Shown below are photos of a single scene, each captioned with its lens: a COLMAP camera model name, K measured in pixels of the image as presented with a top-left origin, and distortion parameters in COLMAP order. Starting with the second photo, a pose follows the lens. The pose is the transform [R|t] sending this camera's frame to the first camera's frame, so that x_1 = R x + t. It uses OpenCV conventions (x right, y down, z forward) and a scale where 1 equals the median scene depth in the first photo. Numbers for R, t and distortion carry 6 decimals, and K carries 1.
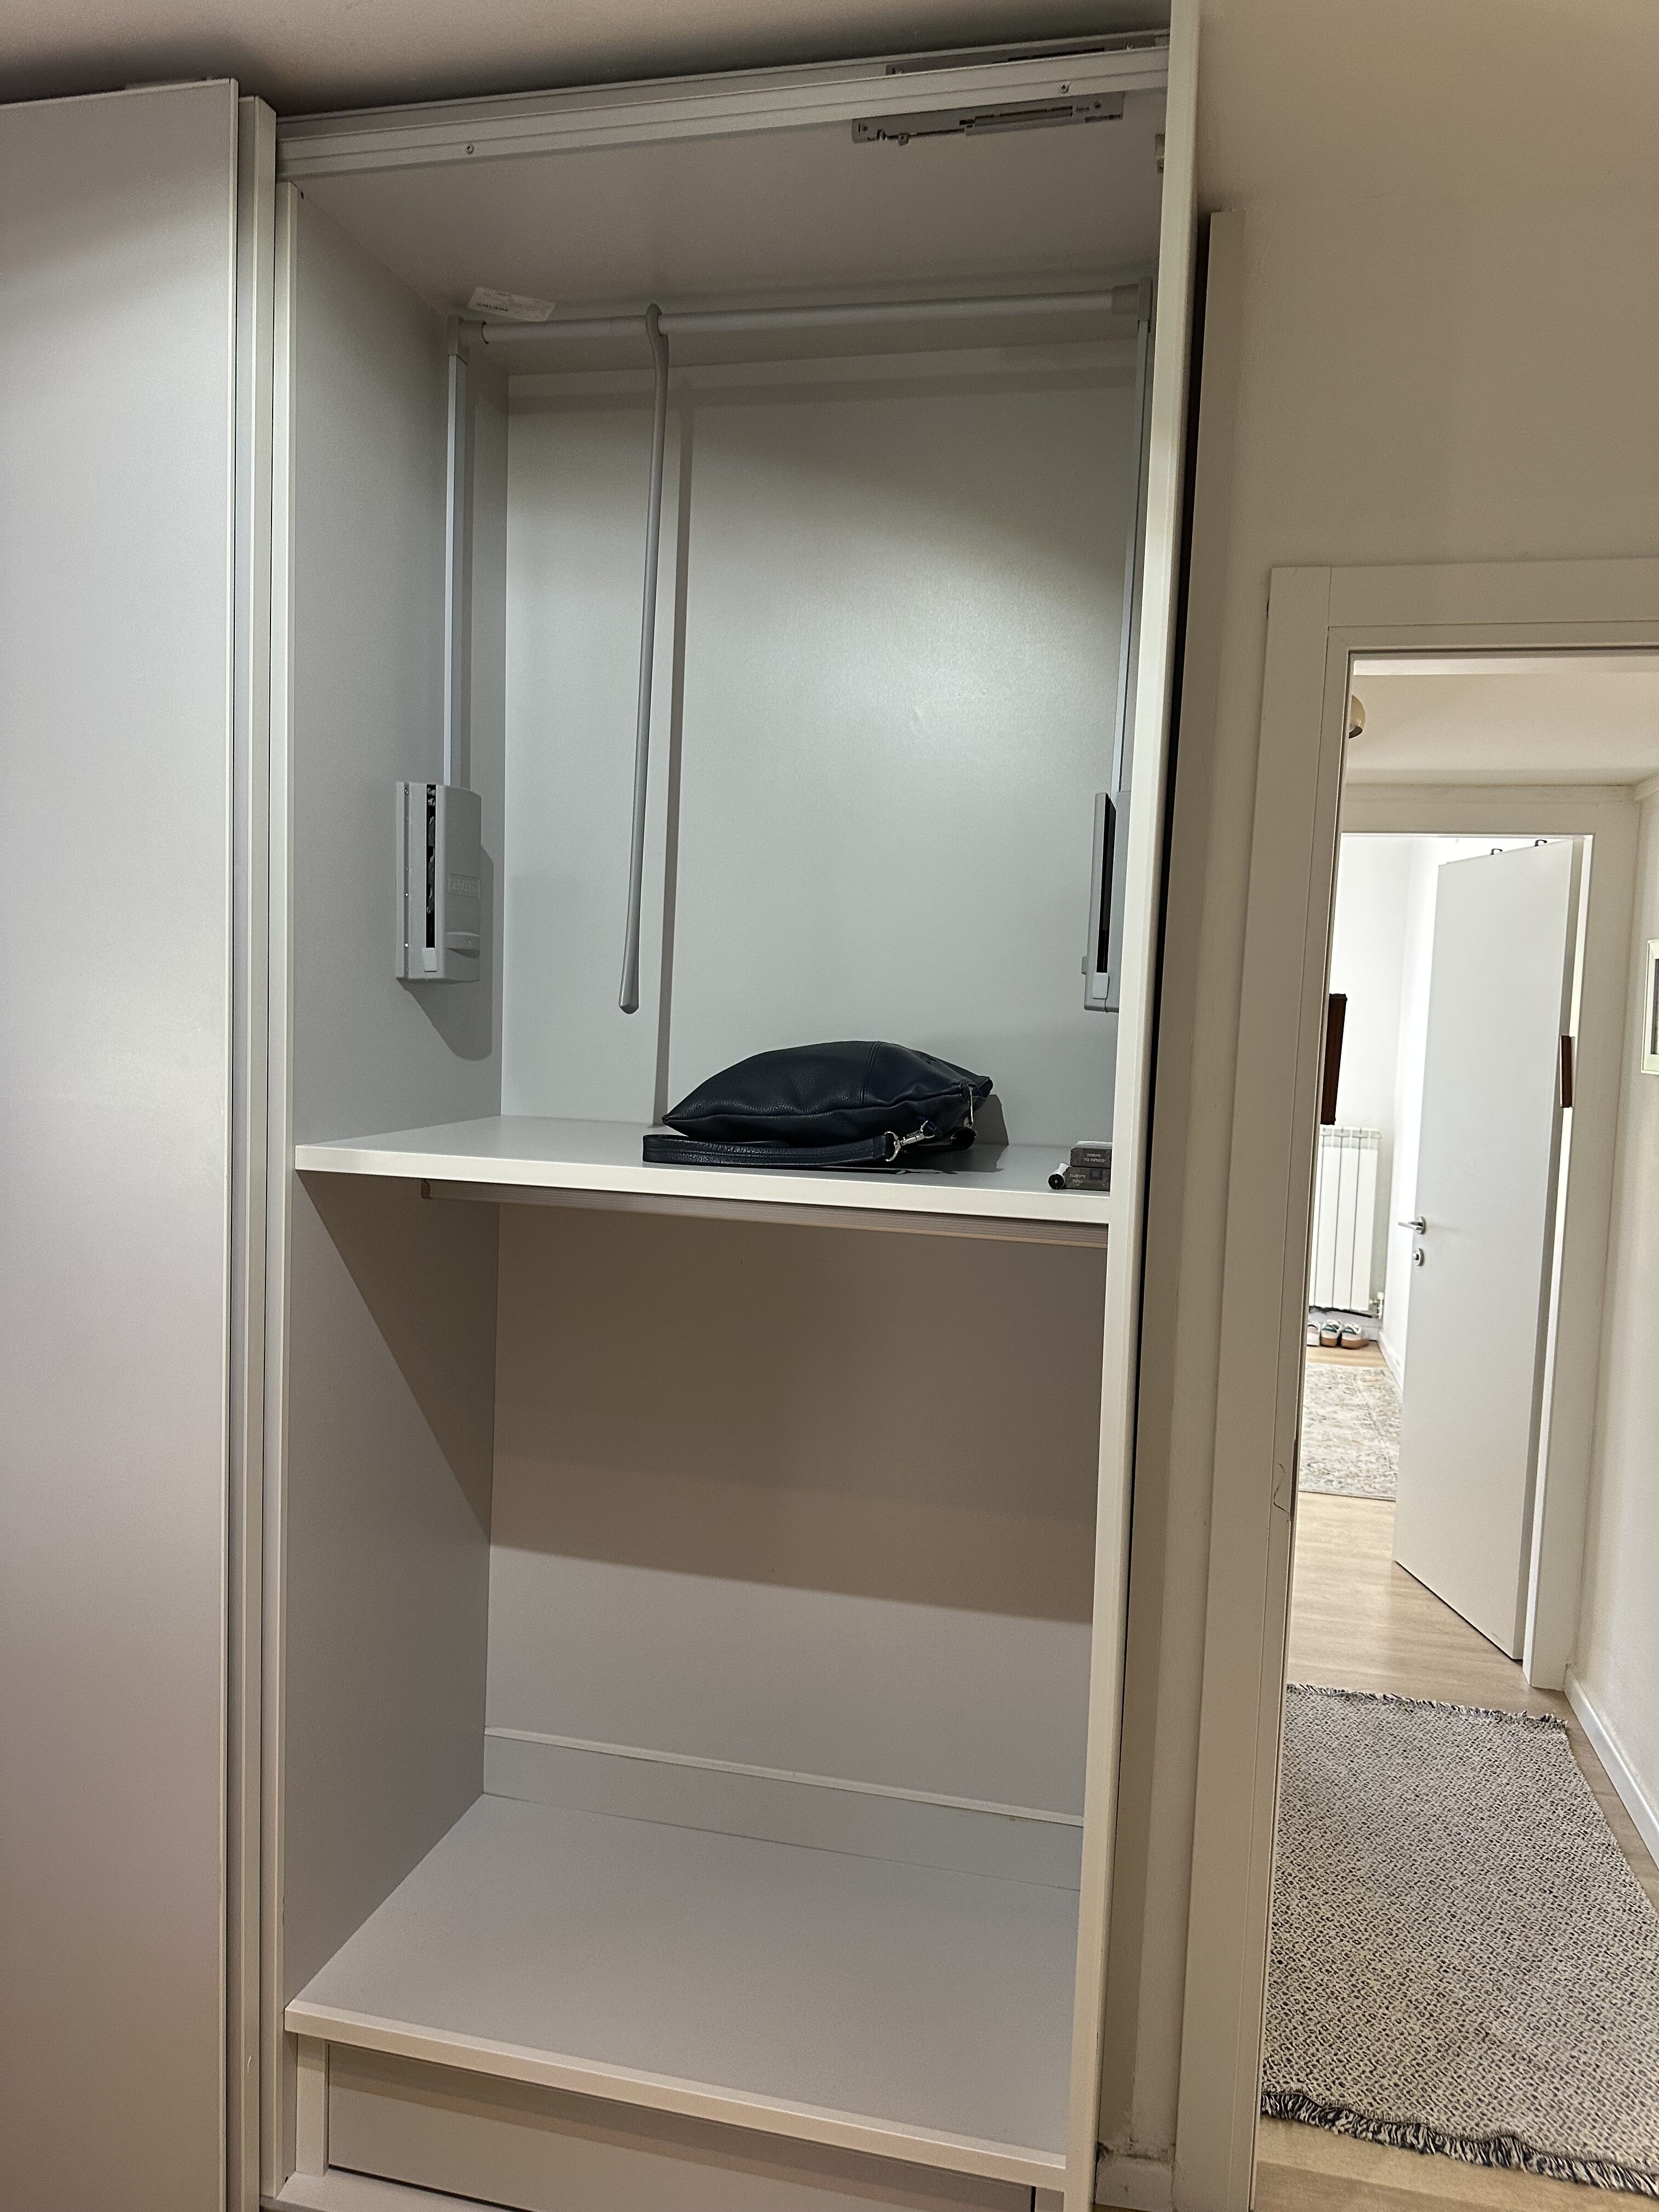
lens RADIAL K [[1560.5, 0, 827.8], [0, 1560.5, 1115.8], [0, 0, 1]] dist [-0.000656, -0.003087]
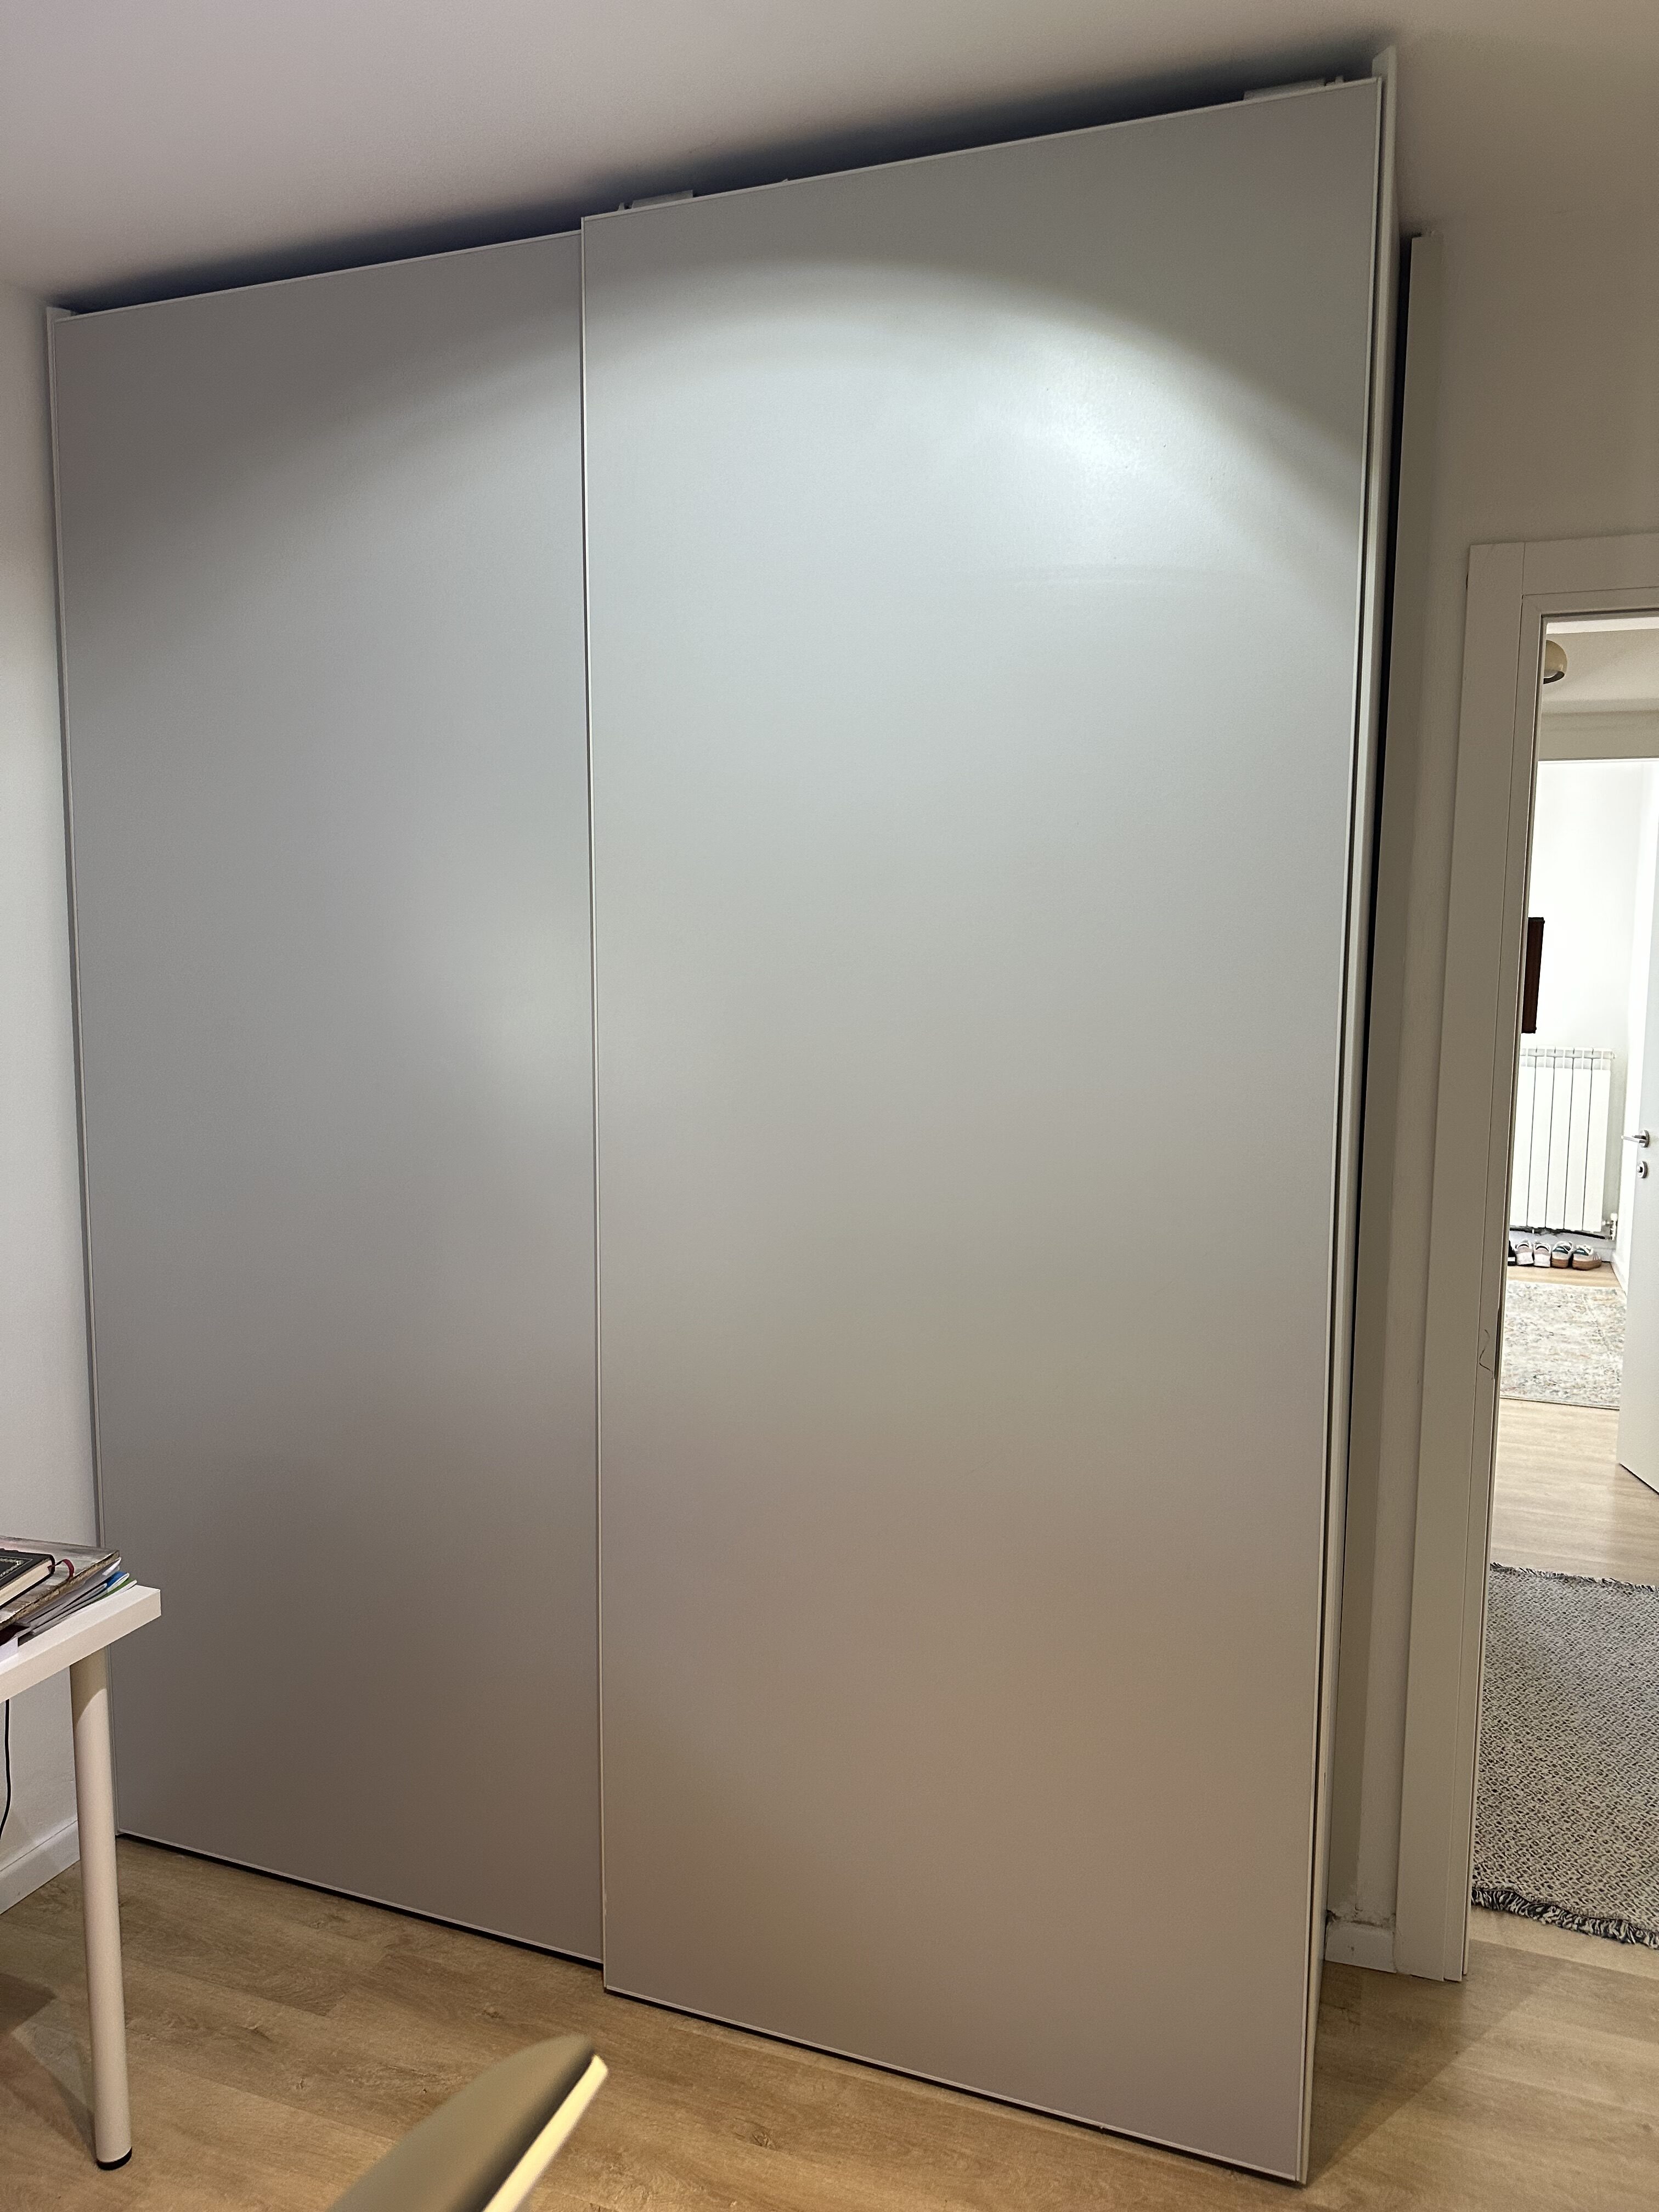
lens RADIAL K [[1560.5, 0, 824.6], [0, 1560.5, 1092.1], [0, 0, 1]] dist [-0.000656, -0.003087]
pose [[0.990839, -0.014305, -0.134288, -0.019474], [0.017817, 0.999529, 0.024987, 0.006281], [0.133868, -0.027151, 0.990627, -0.109807]]
